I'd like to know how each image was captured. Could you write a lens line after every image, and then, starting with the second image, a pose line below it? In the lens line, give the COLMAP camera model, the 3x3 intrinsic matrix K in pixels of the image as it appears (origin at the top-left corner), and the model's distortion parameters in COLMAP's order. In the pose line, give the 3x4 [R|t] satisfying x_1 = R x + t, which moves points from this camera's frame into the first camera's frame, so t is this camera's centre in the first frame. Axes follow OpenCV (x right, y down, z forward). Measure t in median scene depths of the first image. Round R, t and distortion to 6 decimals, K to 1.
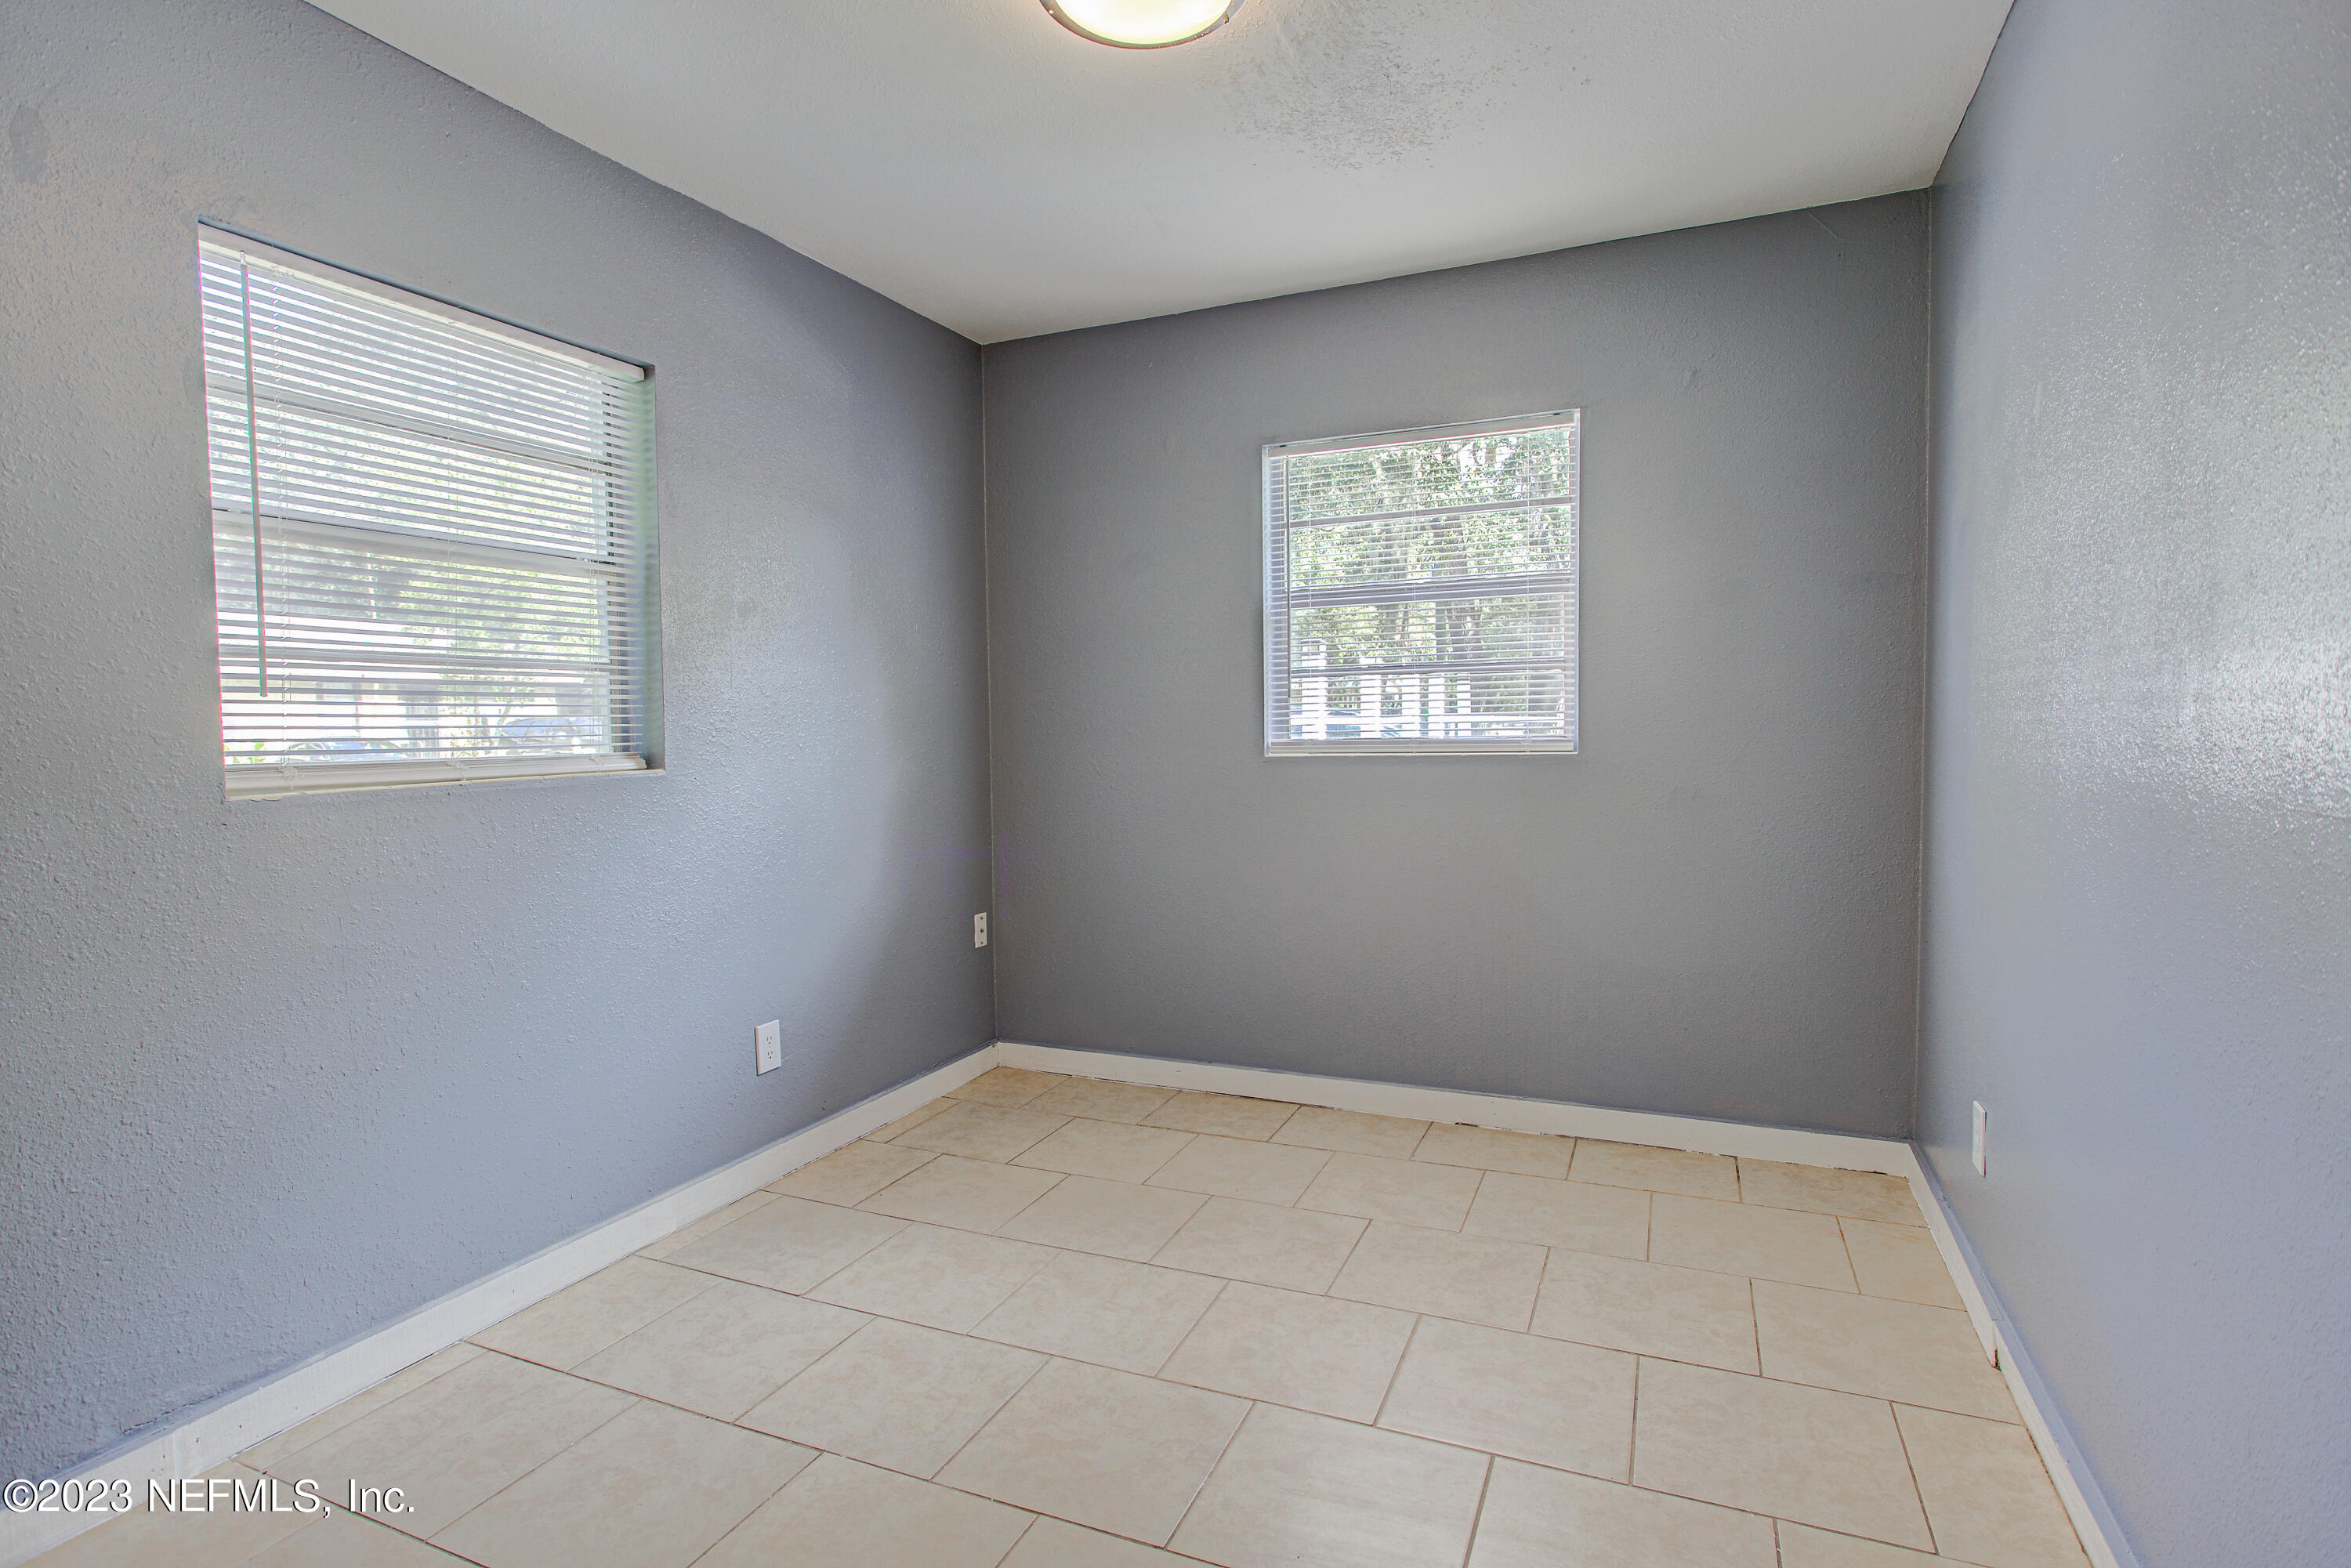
lens RADIAL K [[1188.3, 0, 1166.5], [0, 1188.3, 782.7], [0, 0, 1]] dist [-0.001608, -0.000012]
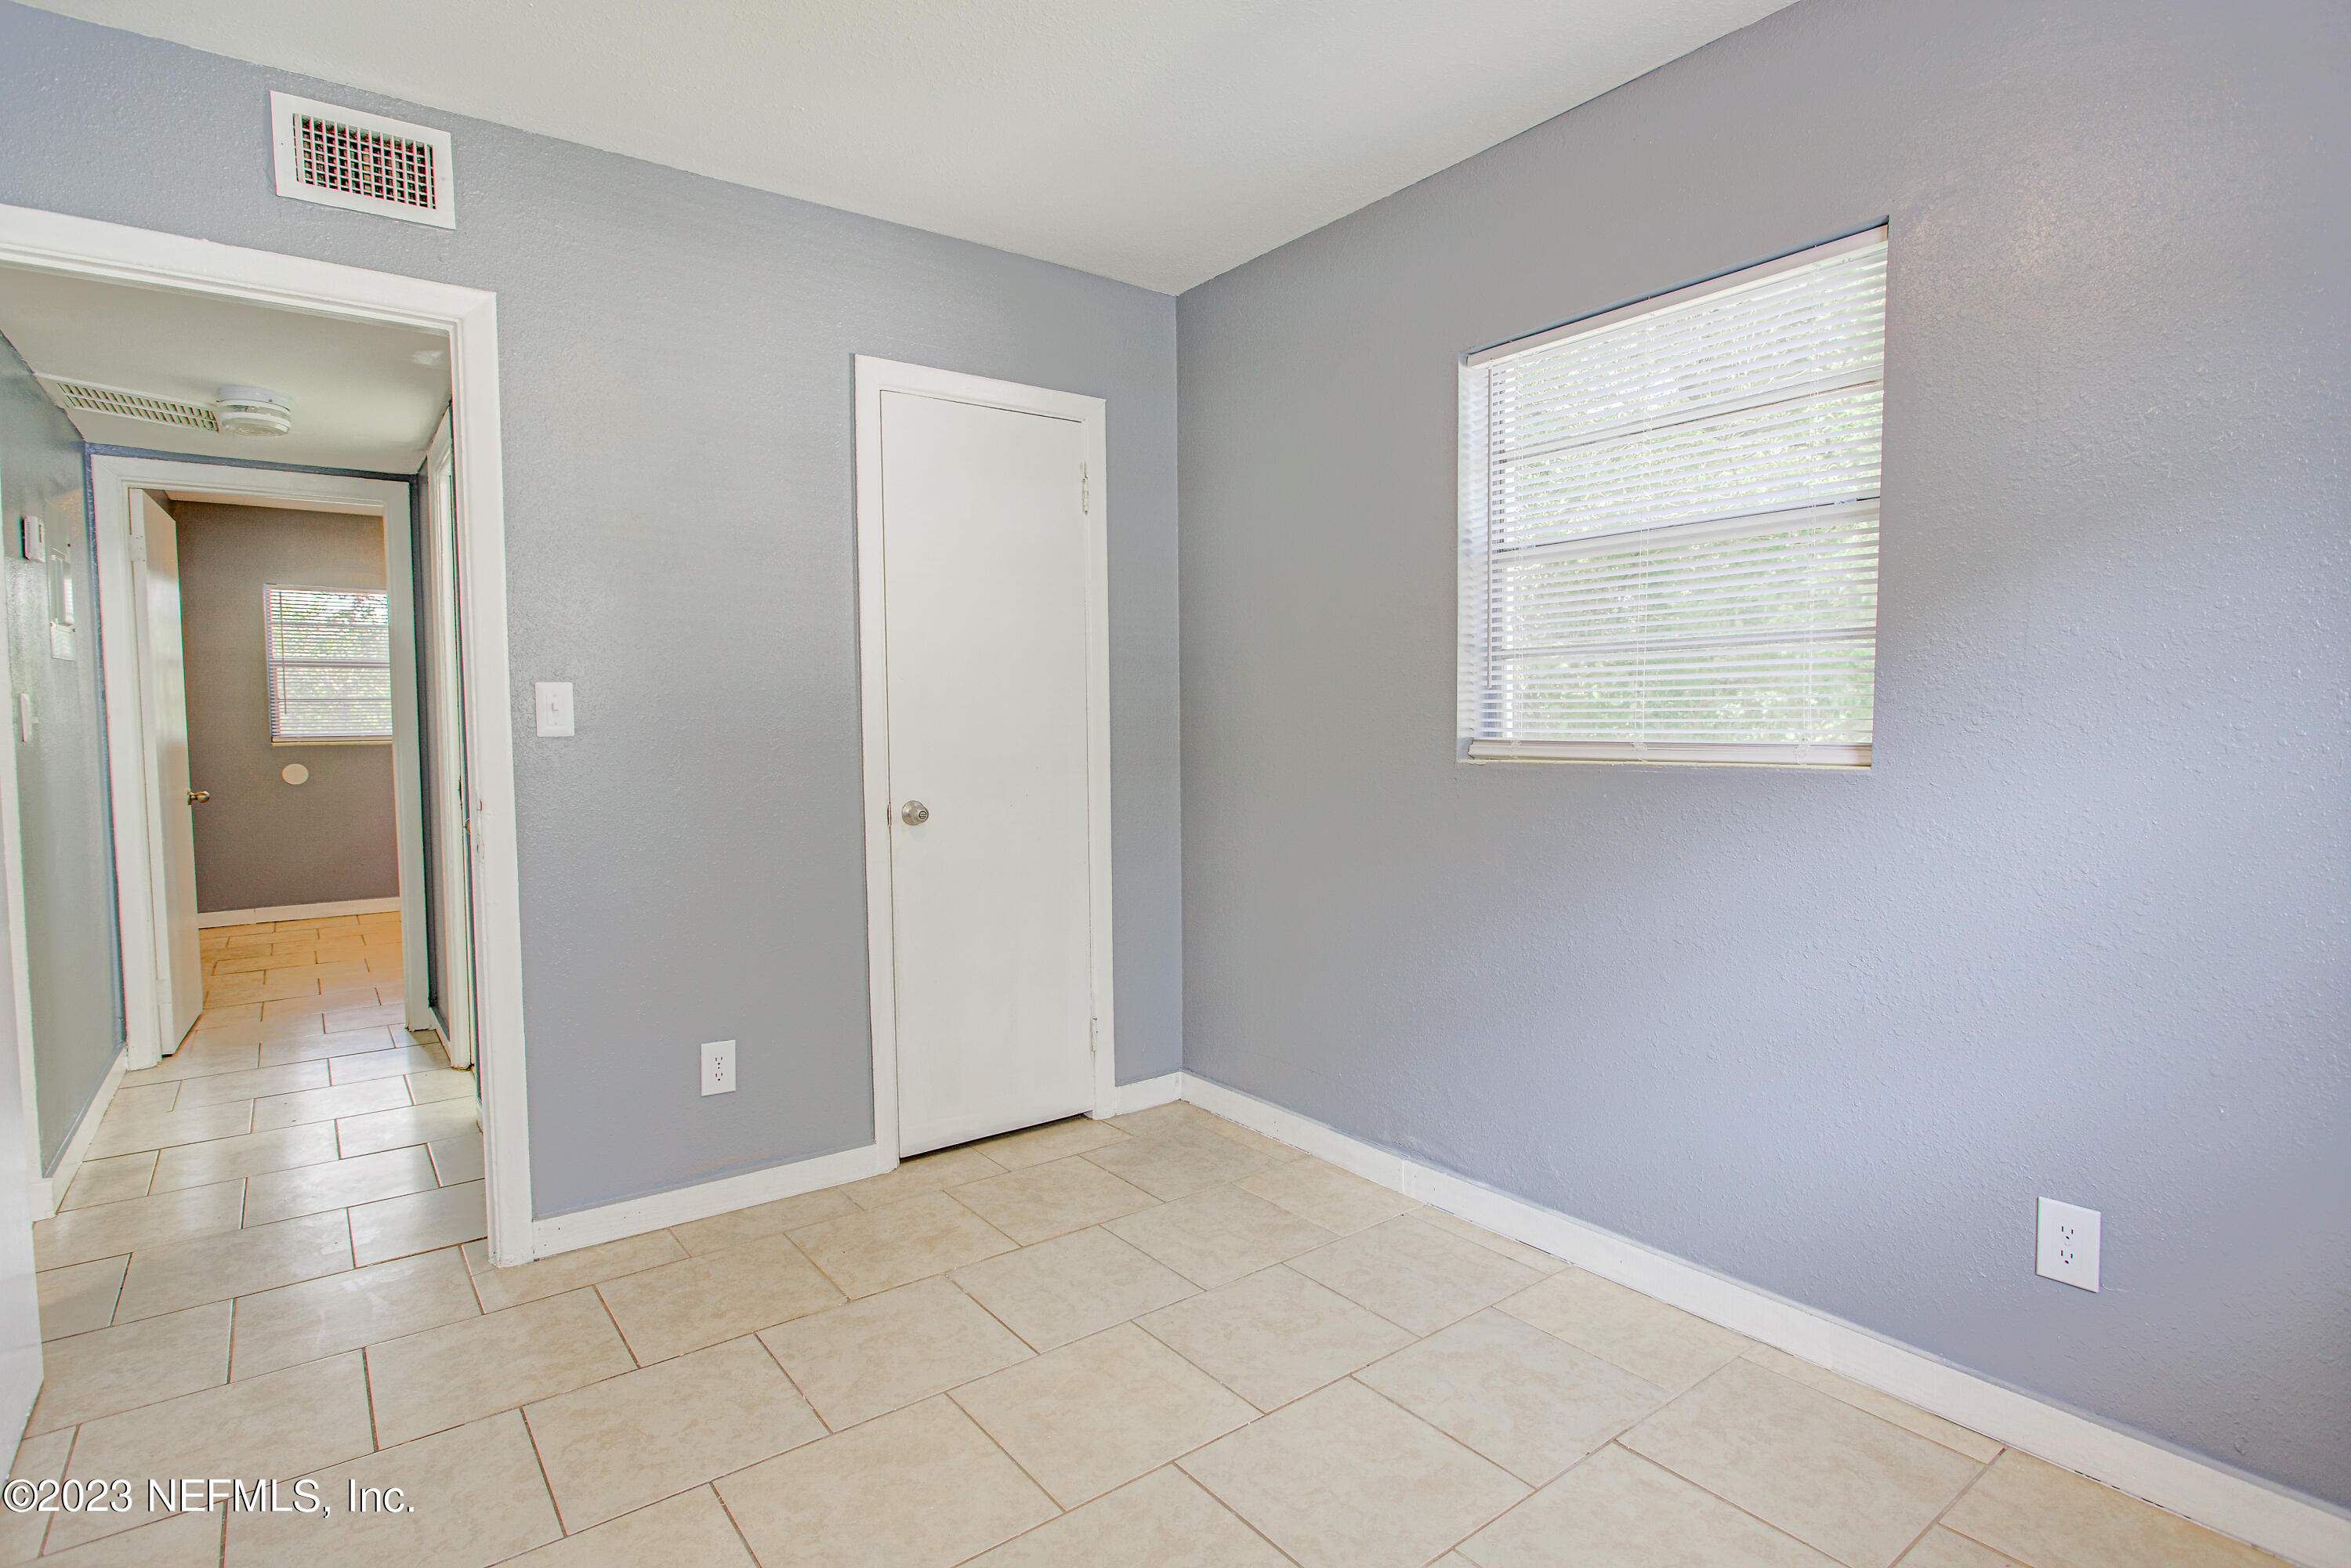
lens RADIAL K [[1188.3, 0, 1166.5], [0, 1188.3, 782.7], [0, 0, 1]] dist [-0.001608, -0.000012]
pose [[-0.502030, 0.062053, -0.862621, 0.514243], [-0.022536, 0.996145, 0.084774, -0.062622], [0.864556, 0.061999, -0.498697, 1.169337]]
